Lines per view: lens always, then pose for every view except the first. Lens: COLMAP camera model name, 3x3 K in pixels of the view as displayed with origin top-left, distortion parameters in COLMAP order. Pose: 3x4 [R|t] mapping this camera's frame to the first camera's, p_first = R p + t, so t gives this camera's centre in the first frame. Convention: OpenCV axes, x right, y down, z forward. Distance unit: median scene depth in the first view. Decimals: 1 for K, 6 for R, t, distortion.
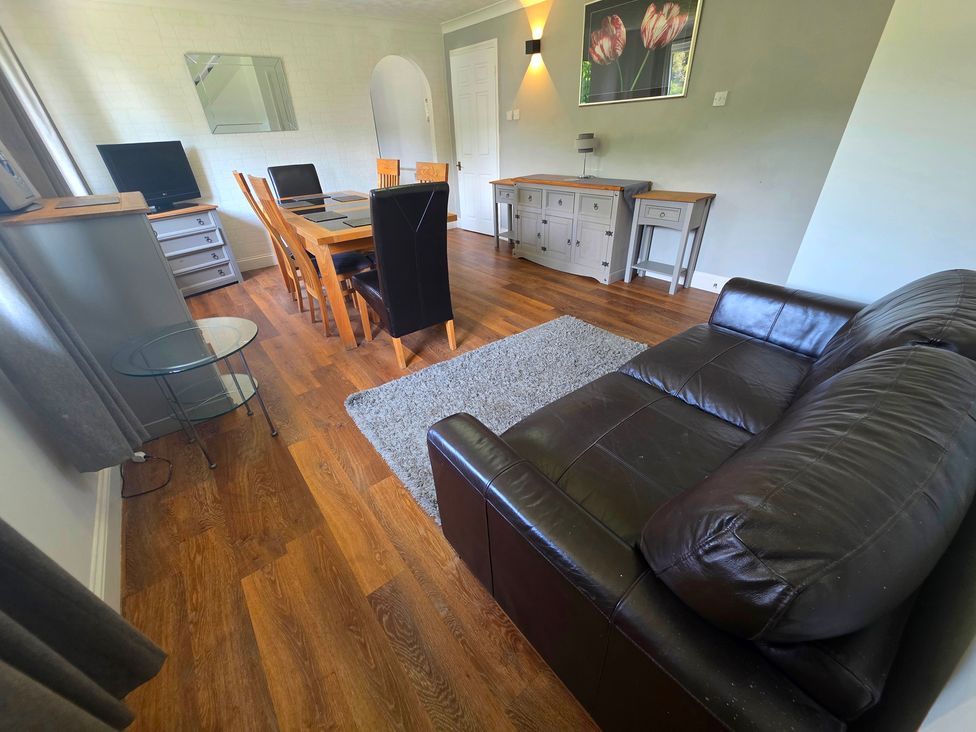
lens RADIAL K [[392.0, 0, 487.0], [0, 392.0, 369.4], [0, 0, 1]] dist [-0.001402, 0.000384]
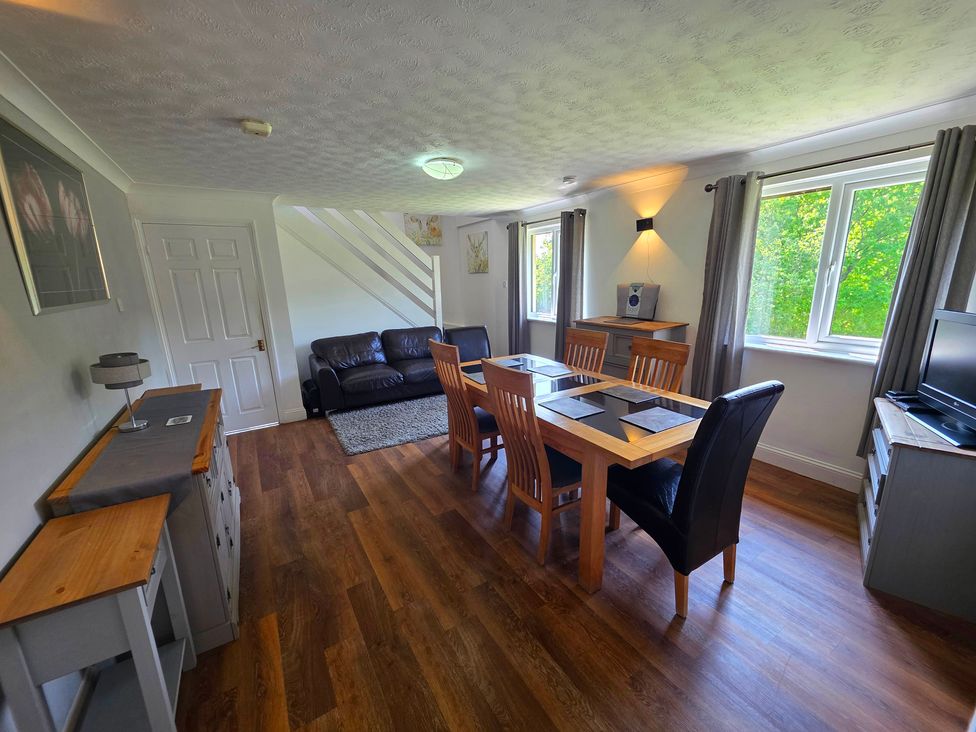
lens RADIAL K [[392.0, 0, 482.6], [0, 392.0, 368.3], [0, 0, 1]] dist [-0.001402, 0.000384]
pose [[-0.989277, 0.029312, 0.143082, -0.320811], [0.121699, 0.707084, 0.696578, -0.972888], [-0.080753, 0.706522, -0.703069, 1.456418]]
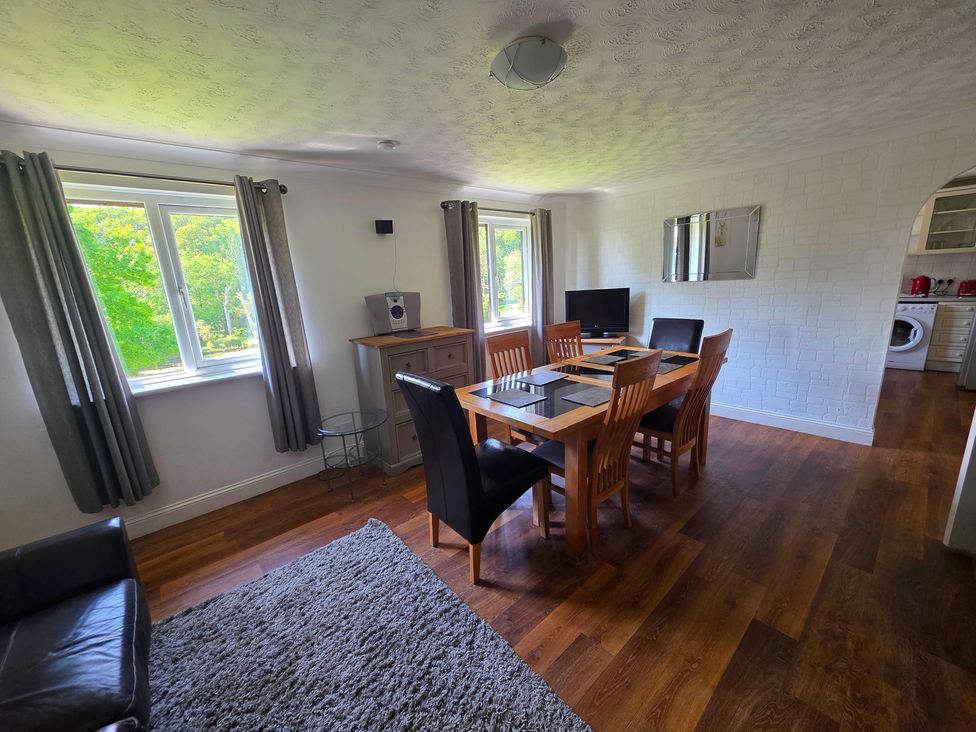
lens RADIAL K [[392.0, 0, 485.4], [0, 392.0, 367.9], [0, 0, 1]] dist [-0.001402, 0.000384]
pose [[0.042743, 0.263932, -0.963594, 0.423116], [-0.466610, 0.858099, 0.214339, -0.457198], [0.883430, 0.440461, 0.159831, 0.574610]]
